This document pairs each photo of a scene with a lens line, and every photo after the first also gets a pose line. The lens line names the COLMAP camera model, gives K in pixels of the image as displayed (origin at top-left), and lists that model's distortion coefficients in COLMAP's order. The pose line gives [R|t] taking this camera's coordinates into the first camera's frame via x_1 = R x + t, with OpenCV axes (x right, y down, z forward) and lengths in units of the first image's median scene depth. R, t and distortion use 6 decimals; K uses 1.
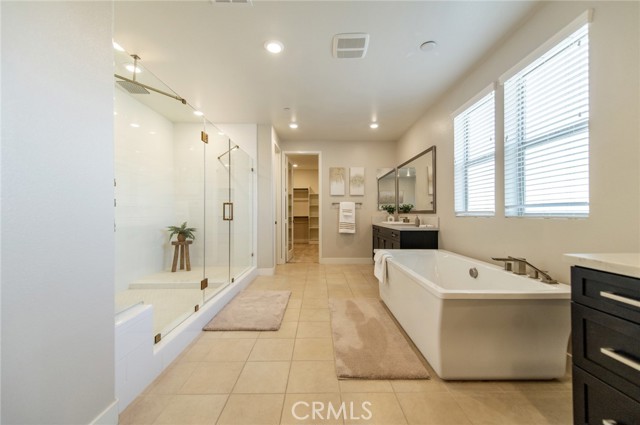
lens RADIAL K [[251.5, 0, 318.7], [0, 251.5, 213.5], [0, 0, 1]] dist [0.007605, -0.000602]
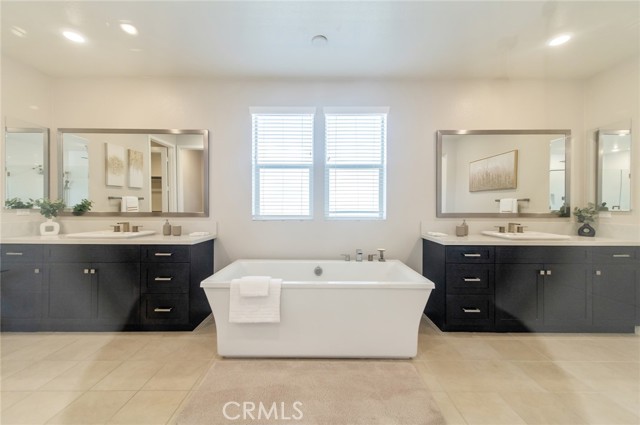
lens RADIAL K [[251.5, 0, 319.3], [0, 251.5, 209.7], [0, 0, 1]] dist [0.007605, -0.000602]
pose [[-0.006729, -0.000533, 0.999977, -0.485461], [-0.003603, 0.999993, 0.000509, -0.037331], [-0.999971, -0.003600, -0.006731, 0.978695]]
